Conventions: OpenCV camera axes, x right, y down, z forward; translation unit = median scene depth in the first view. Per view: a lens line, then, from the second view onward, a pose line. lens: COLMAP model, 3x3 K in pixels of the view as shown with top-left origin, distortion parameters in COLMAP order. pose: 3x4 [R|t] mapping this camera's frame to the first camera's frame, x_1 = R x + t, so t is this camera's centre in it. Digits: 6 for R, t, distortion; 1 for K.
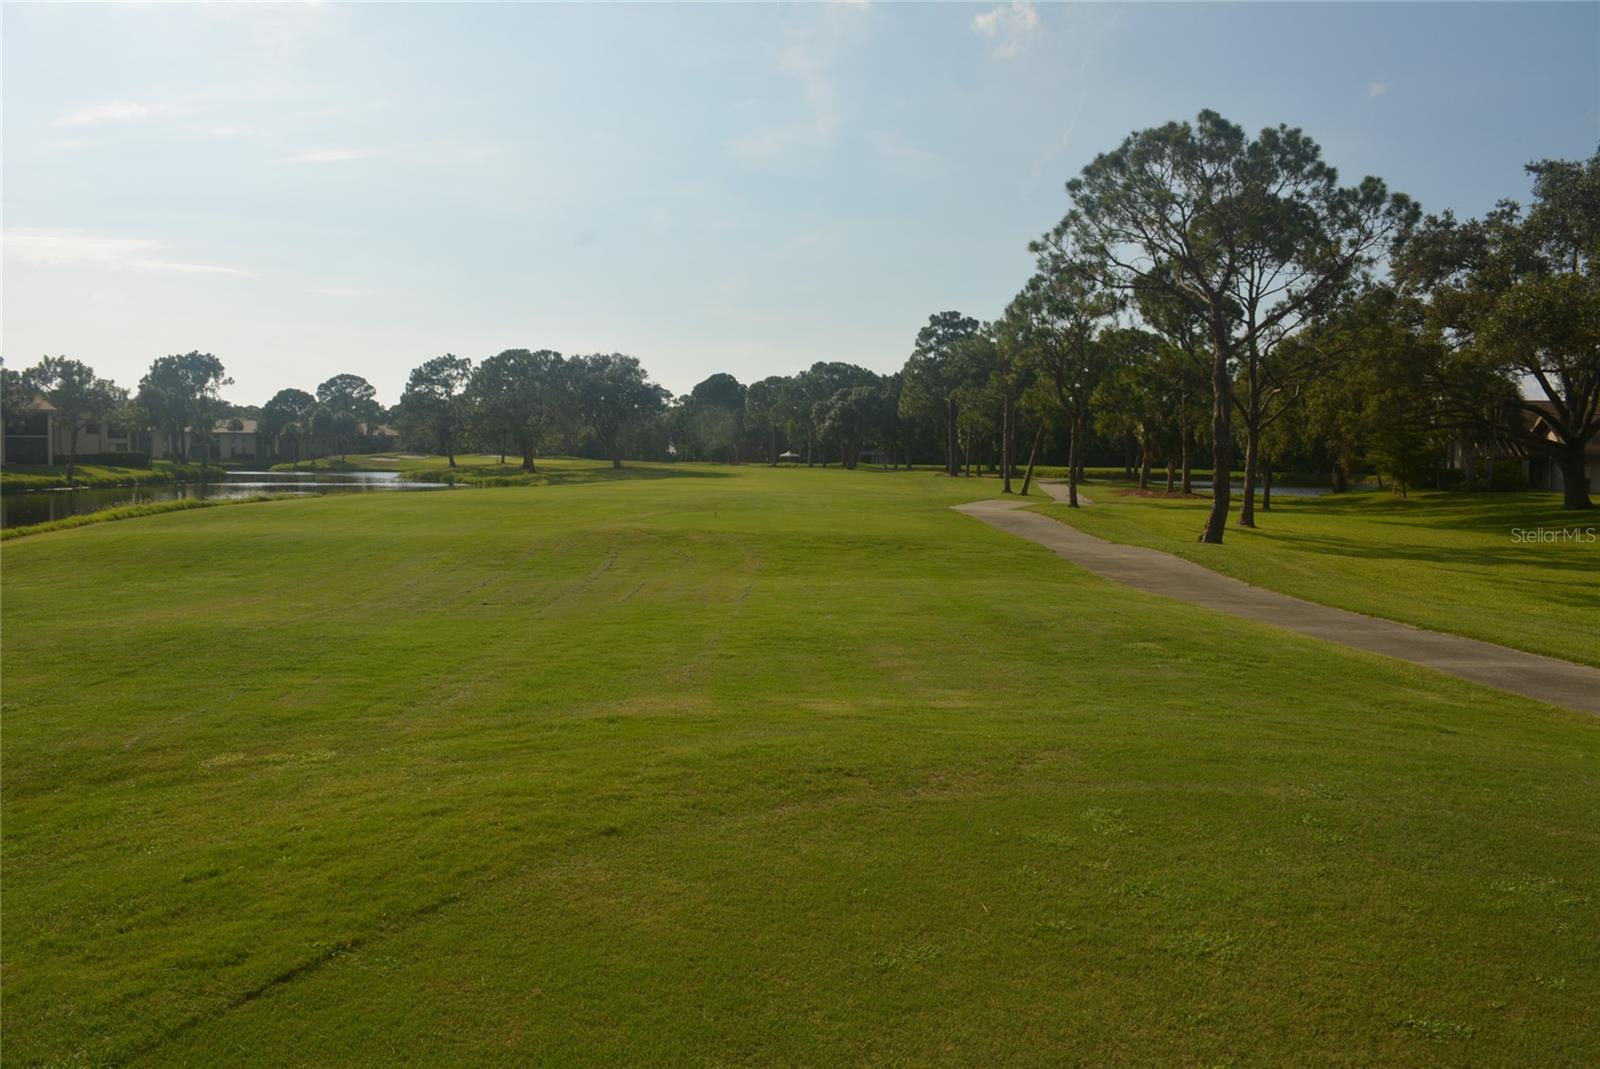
lens RADIAL K [[1251.6, 0, 795.4], [0, 1251.6, 523.0], [0, 0, 1]] dist [-0.072639, -0.005722]
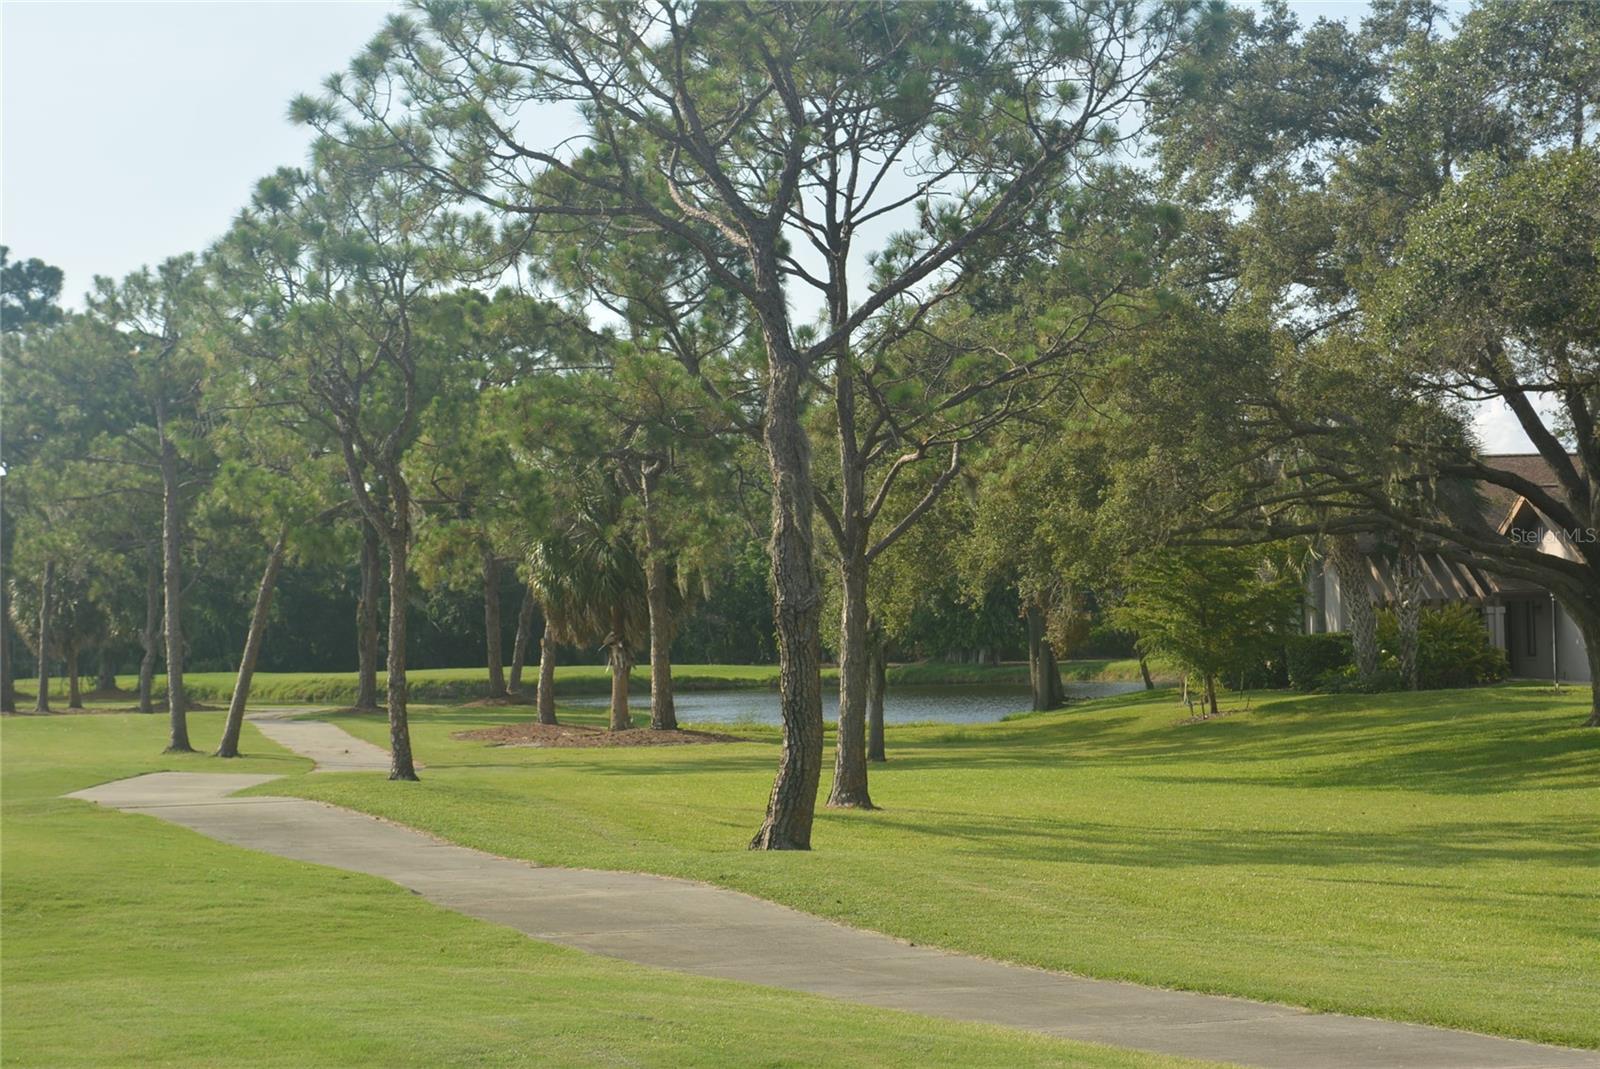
lens RADIAL K [[3039.5, 0, 808.4], [0, 3039.5, 539.1], [0, 0, 1]] dist [-0.018476, 0.000000]
pose [[0.951088, -0.025876, 0.307833, 0.061334], [0.054163, 0.995018, -0.083702, -0.001816], [-0.304134, 0.096281, 0.947751, 0.094493]]
